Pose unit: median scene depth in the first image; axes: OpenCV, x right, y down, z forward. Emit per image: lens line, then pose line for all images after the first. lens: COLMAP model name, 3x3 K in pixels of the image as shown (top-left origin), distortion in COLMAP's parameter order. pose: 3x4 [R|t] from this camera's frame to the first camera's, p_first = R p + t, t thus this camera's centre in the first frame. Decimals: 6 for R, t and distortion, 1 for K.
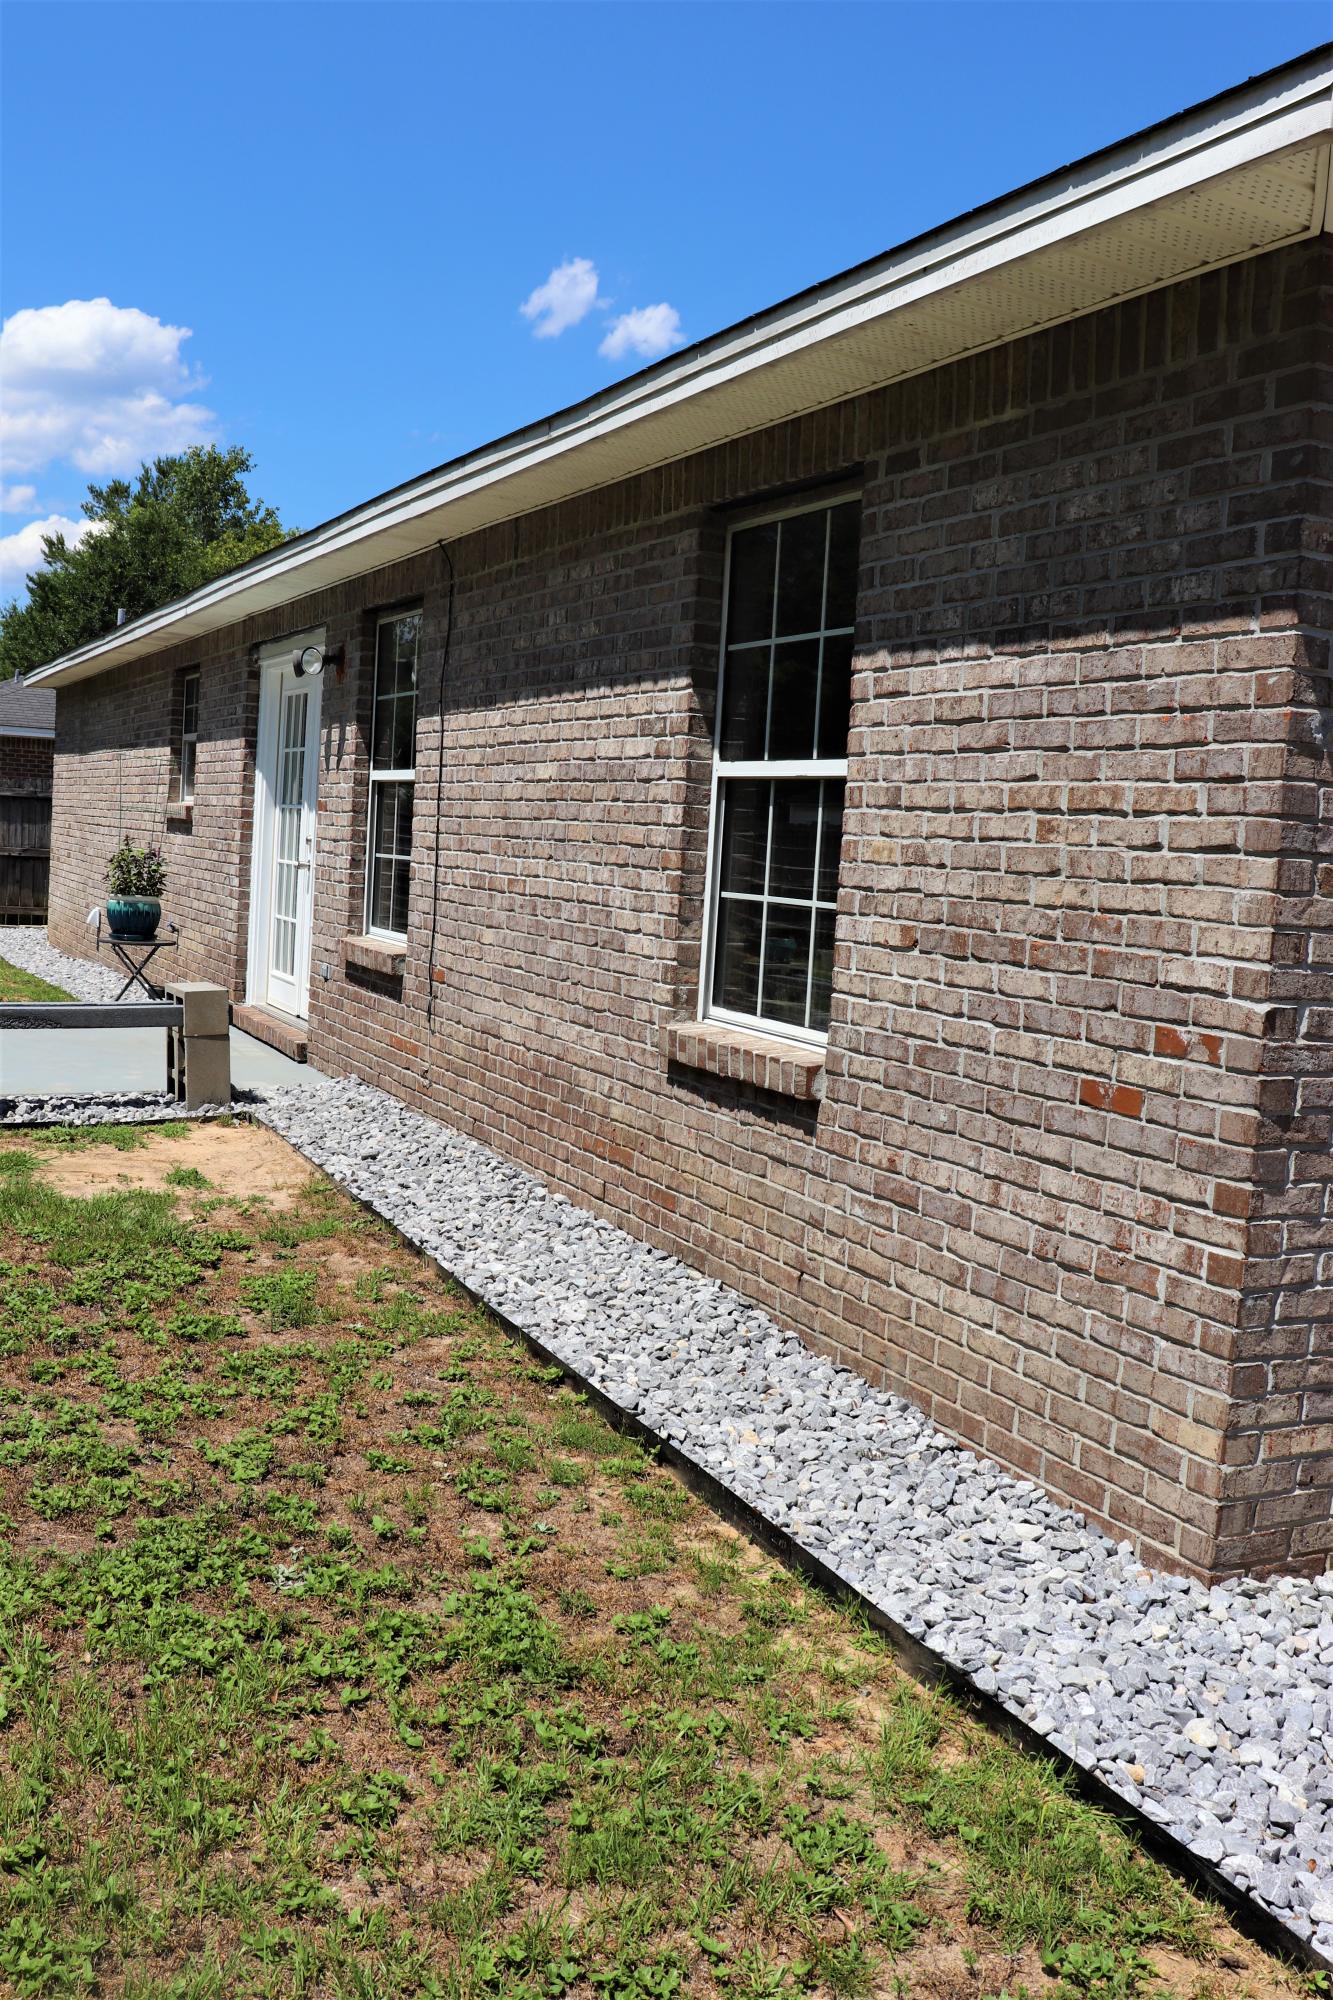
lens RADIAL K [[1793.3, 0, 665.8], [0, 1793.3, 986.6], [0, 0, 1]] dist [-0.157005, 0.184712]
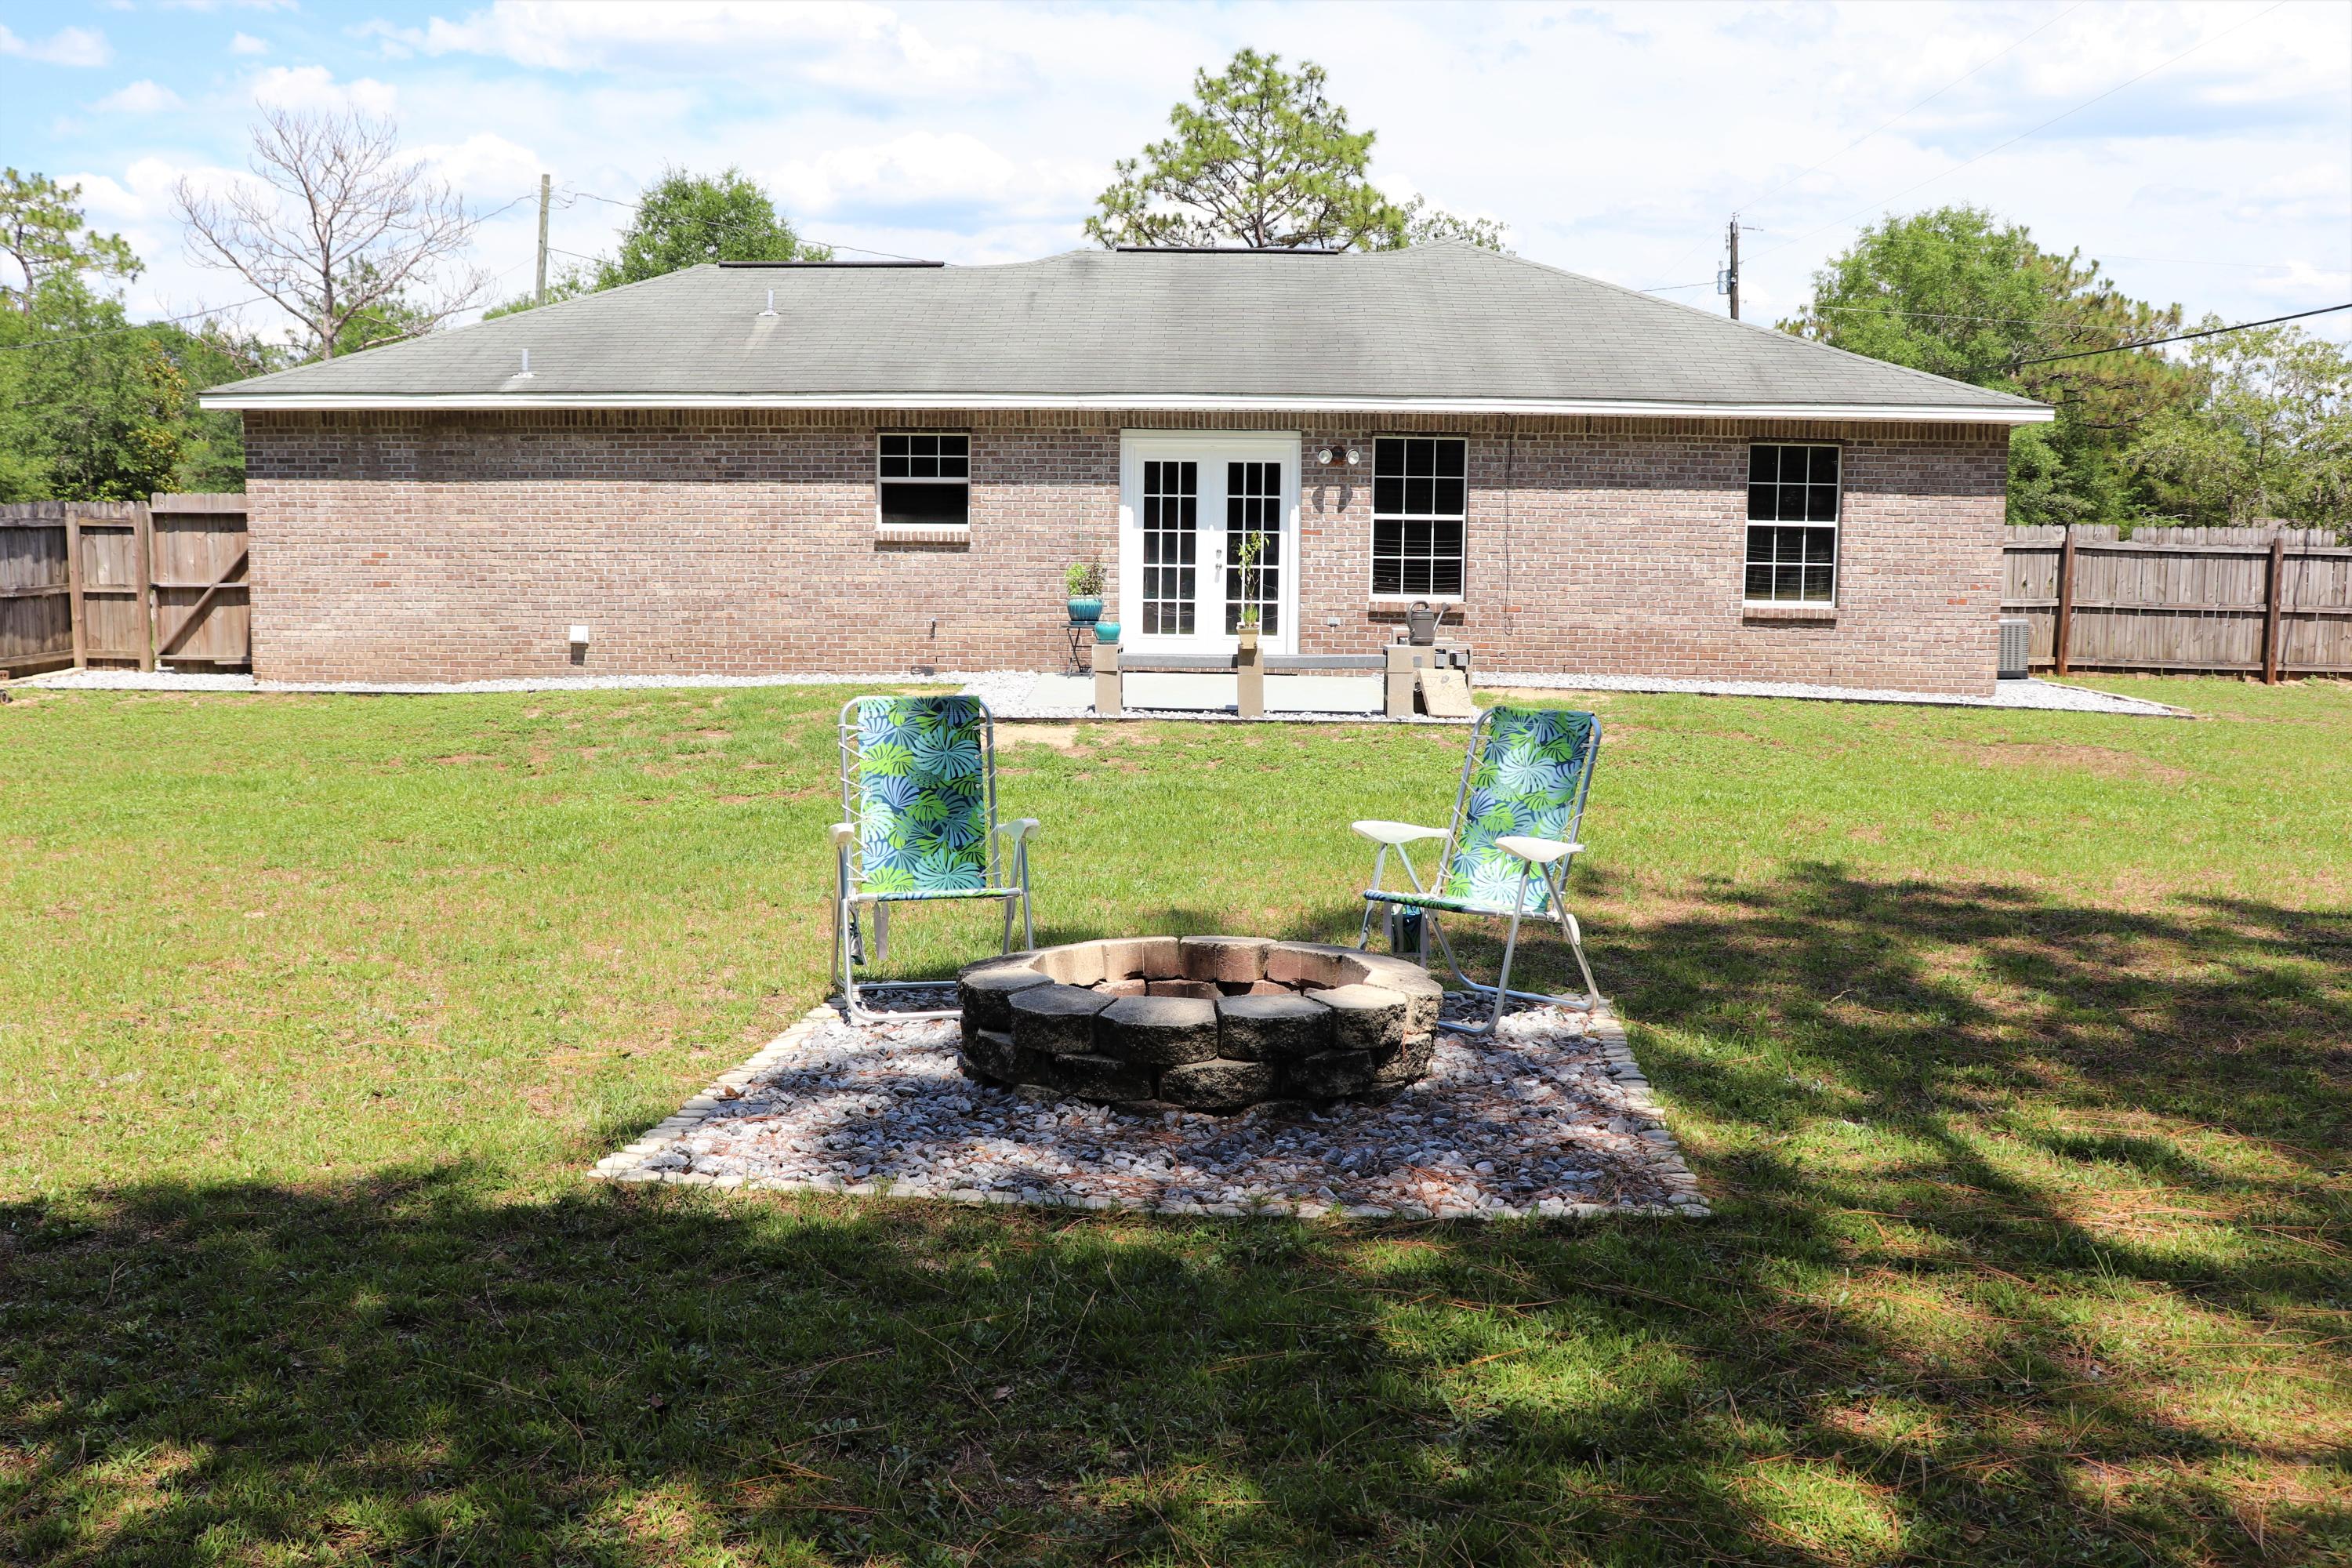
lens RADIAL K [[2108.9, 0, 1176.0], [0, 2108.9, 784.0], [0, 0, 1]] dist [-0.157005, 0.184712]
pose [[0.473776, -0.163747, 0.865288, -5.711365], [0.090038, 0.986419, 0.137371, -0.409013], [-0.876030, 0.012826, 0.482085, 0.226036]]
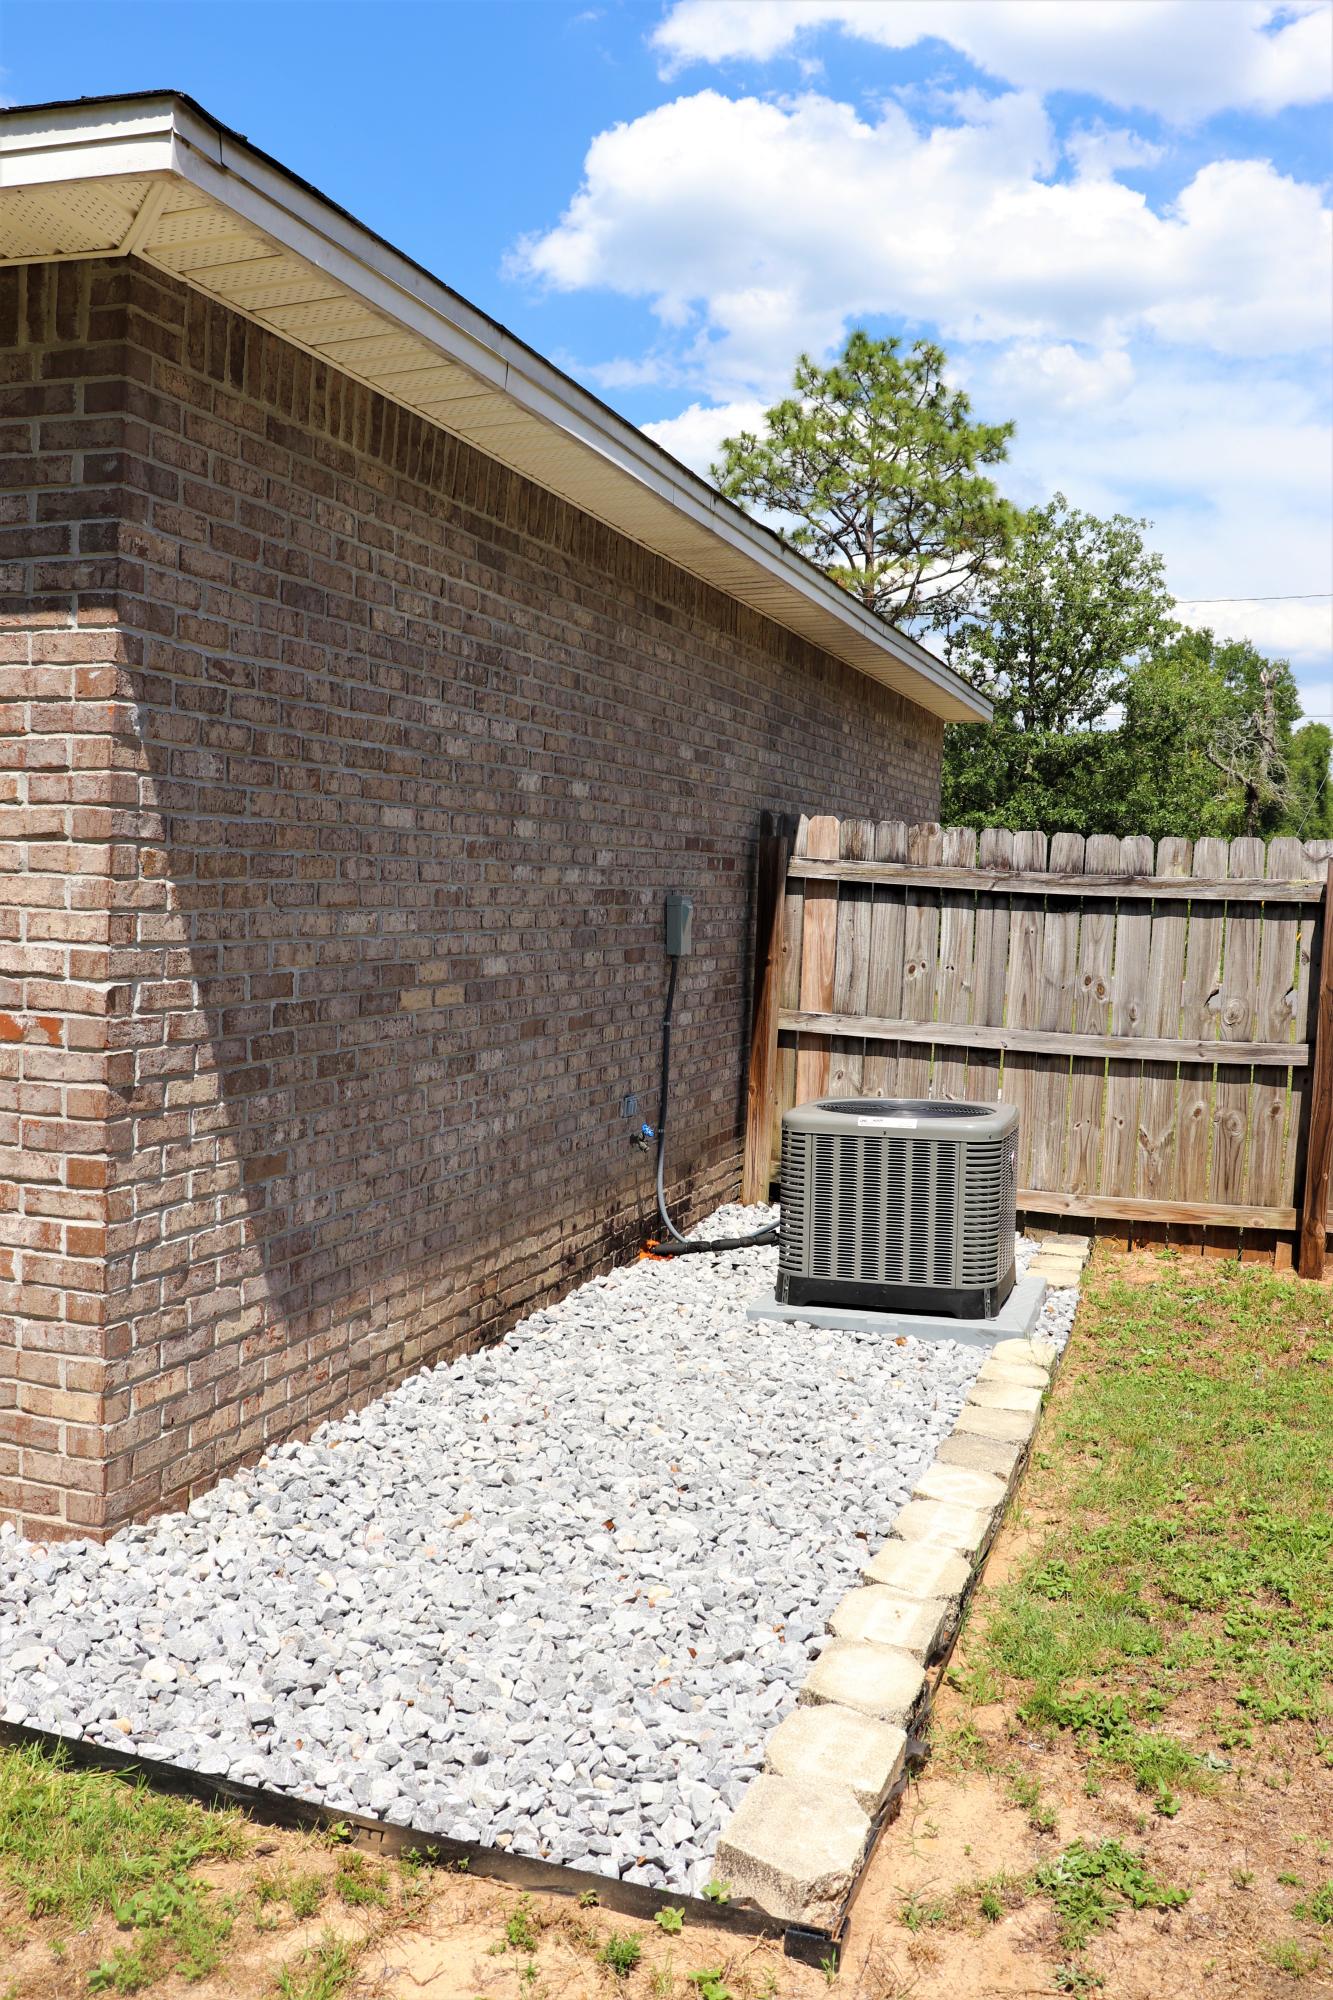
lens RADIAL K [[1793.3, 0, 665.8], [0, 1793.3, 986.6], [0, 0, 1]] dist [-0.157005, 0.184712]
pose [[0.702710, -0.077107, 0.707285, -0.165073], [0.061622, 0.996970, 0.047464, -0.017003], [-0.708802, 0.010231, 0.705333, 0.019629]]
